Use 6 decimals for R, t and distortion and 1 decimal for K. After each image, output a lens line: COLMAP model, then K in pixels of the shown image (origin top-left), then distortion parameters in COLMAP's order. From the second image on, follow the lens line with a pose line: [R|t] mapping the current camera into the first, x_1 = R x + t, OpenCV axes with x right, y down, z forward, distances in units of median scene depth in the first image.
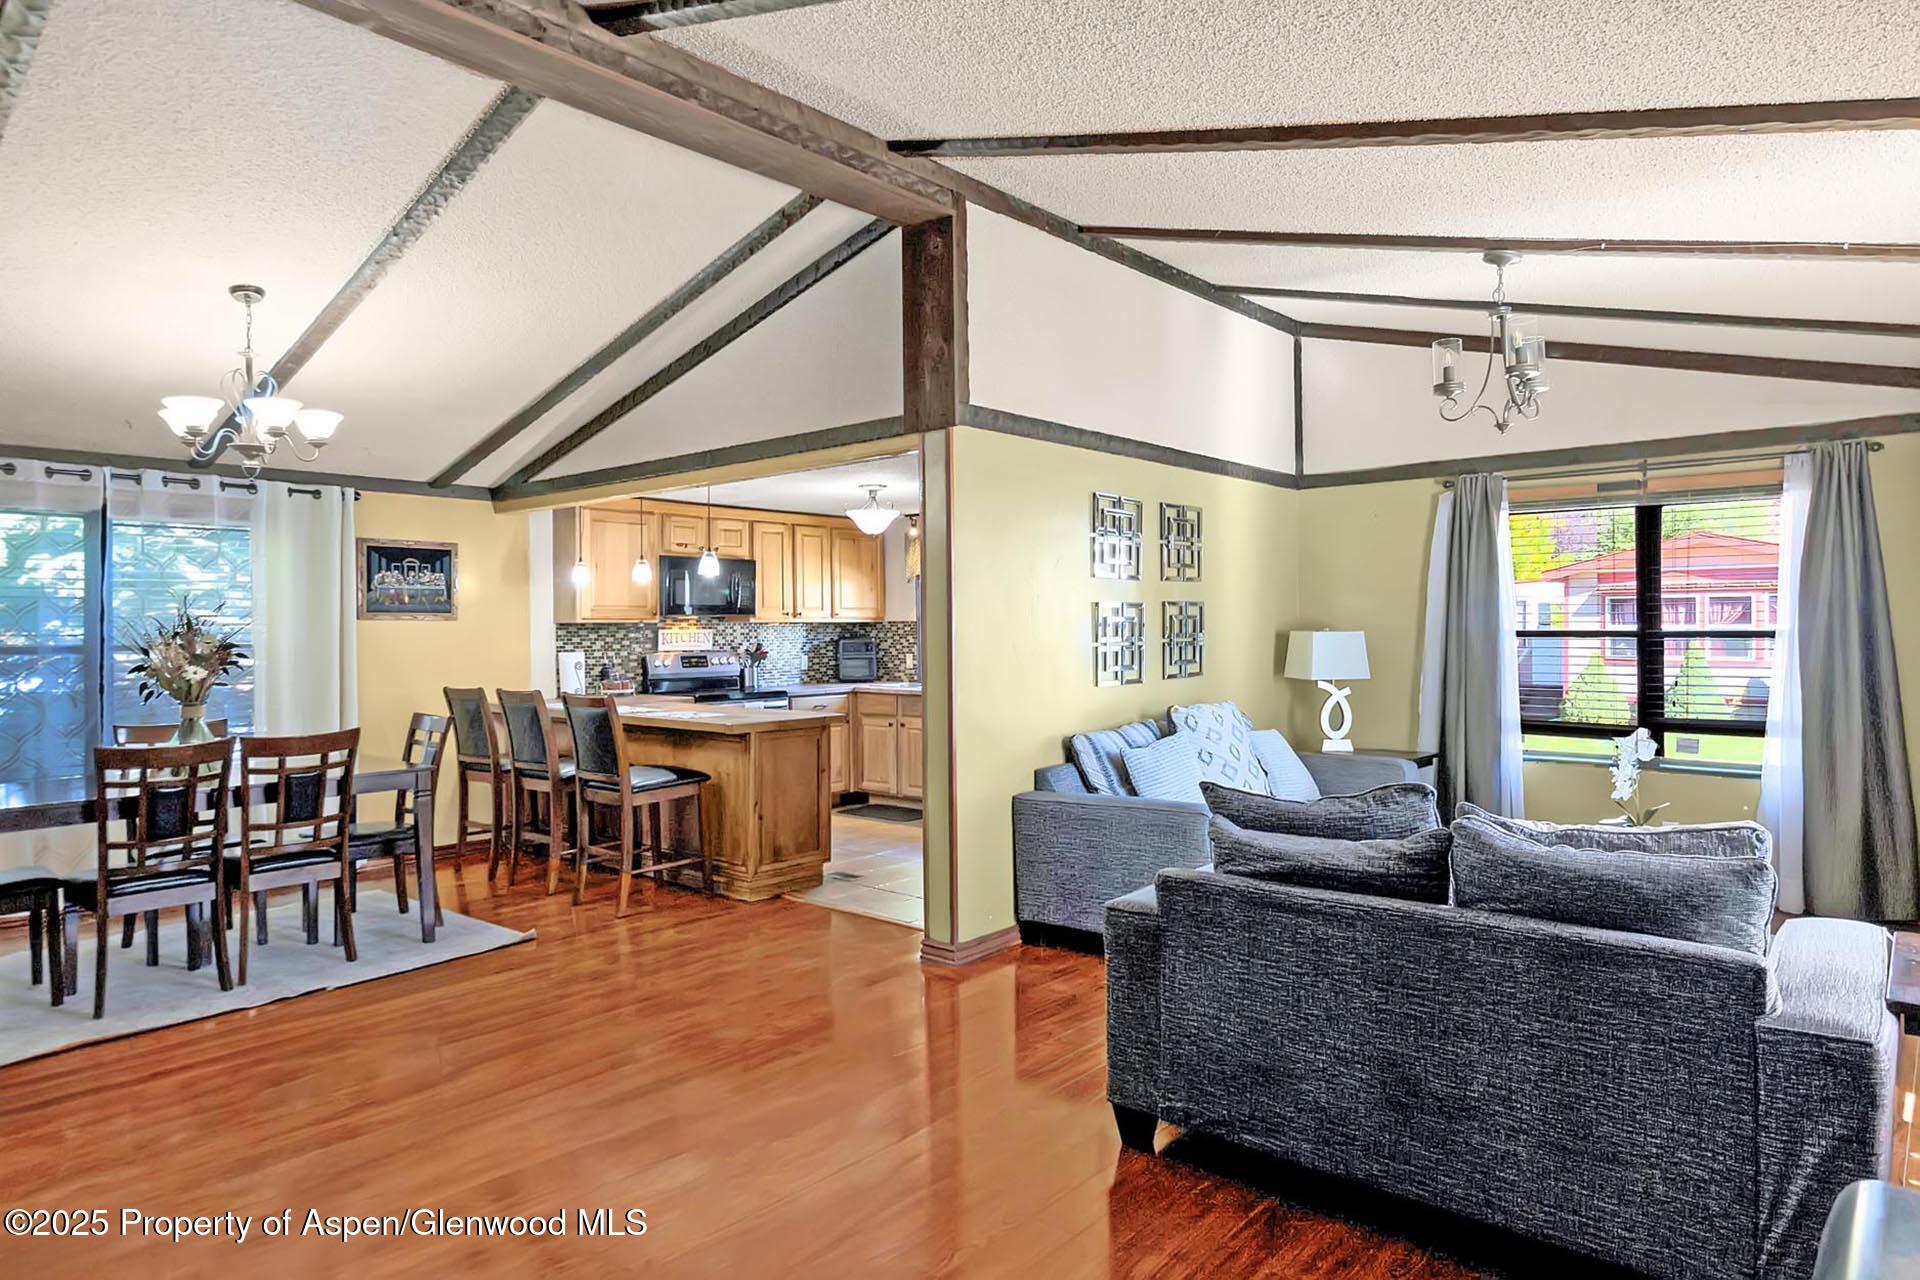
lens RADIAL K [[1118.2, 0, 960.0], [0, 1118.2, 640.0], [0, 0, 1]] dist [0.004194, 0.000598]
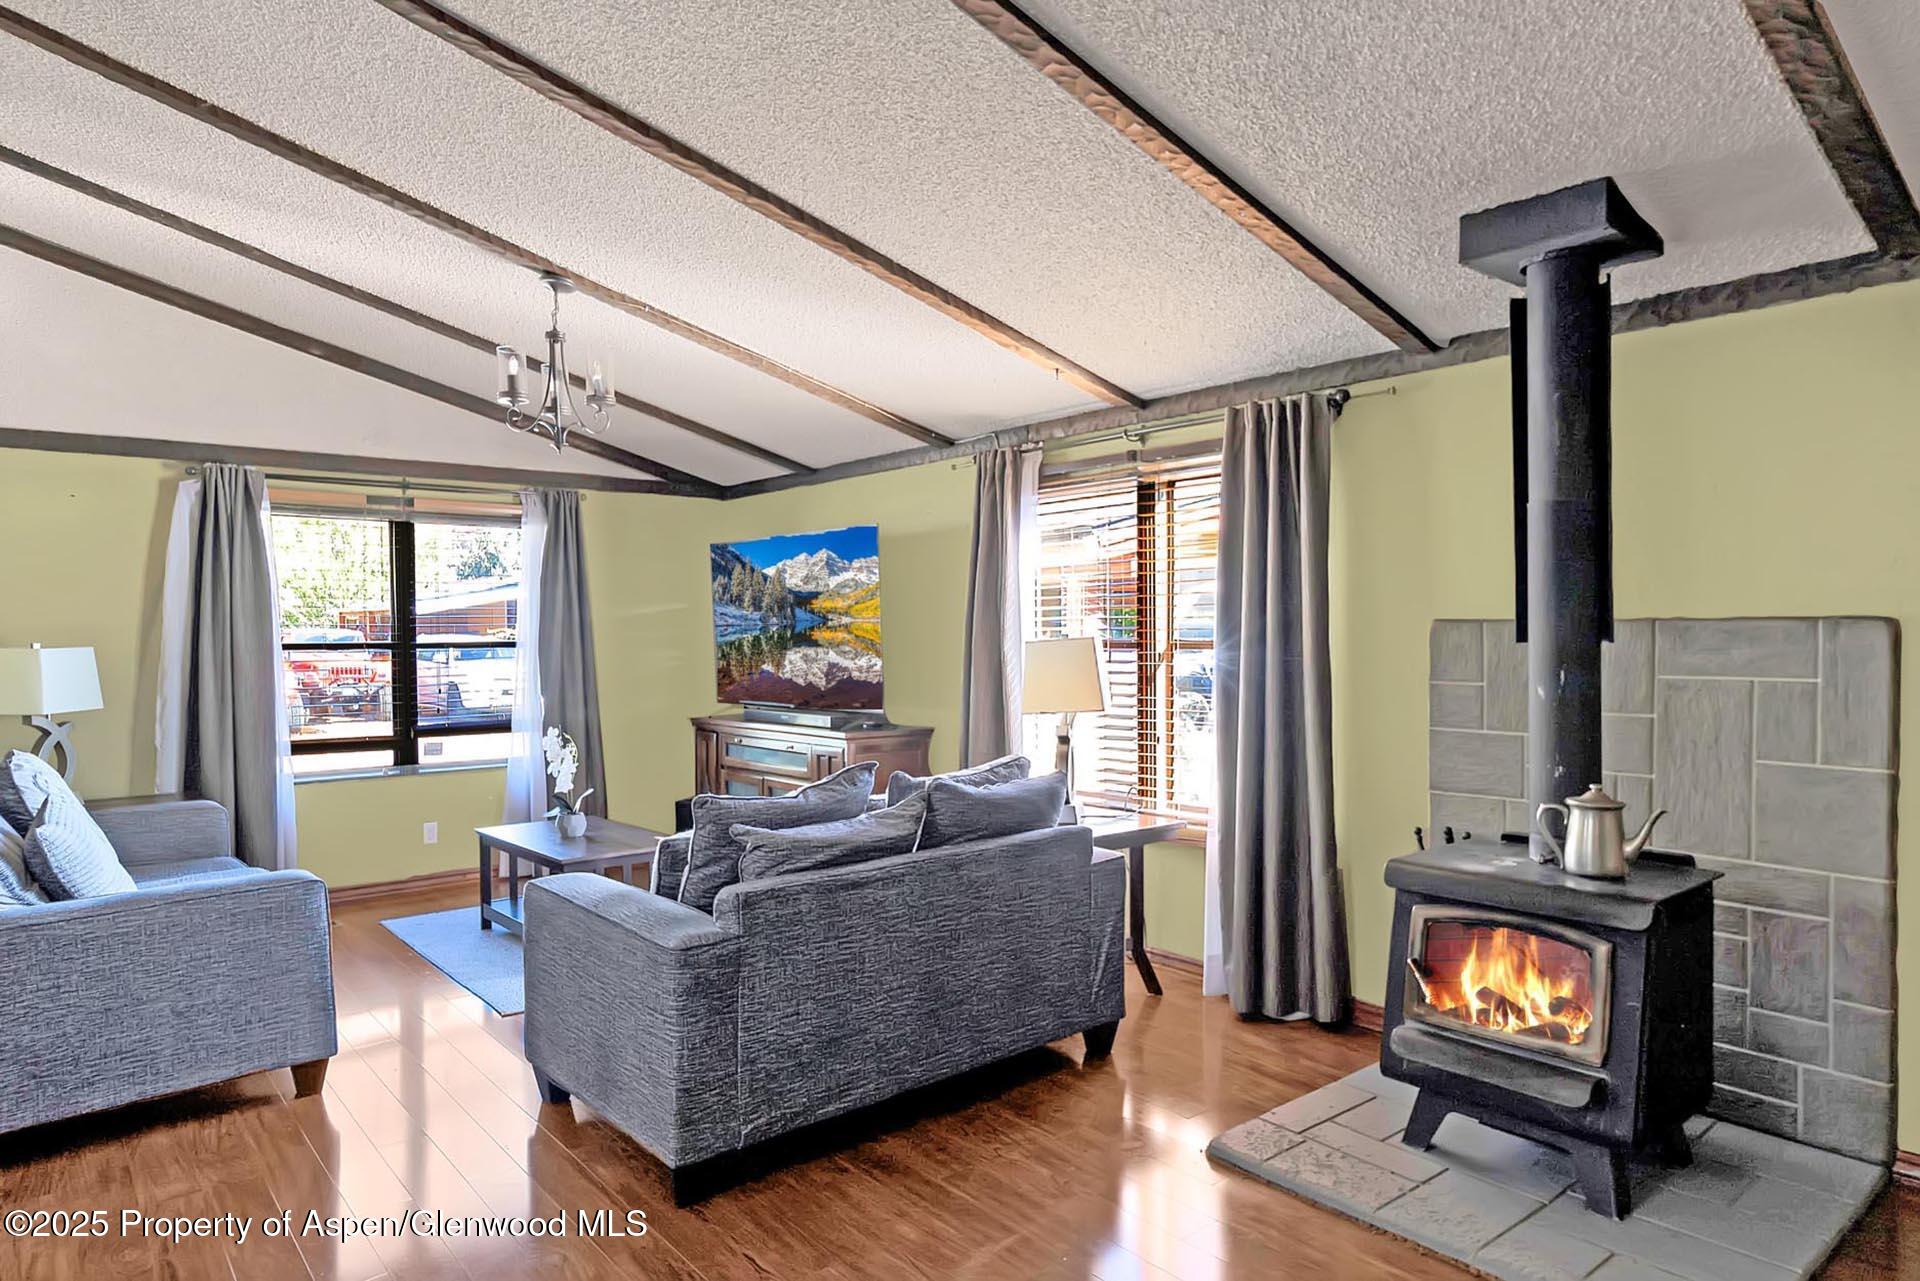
lens RADIAL K [[1164.7, 0, 963.9], [0, 1164.7, 667.8], [0, 0, 1]] dist [0.003499, 0.000813]
pose [[0.148464, -0.026946, 0.988551, -0.384667], [0.018253, 0.999533, 0.024504, -0.001959], [-0.988749, 0.014406, 0.148886, 0.328404]]
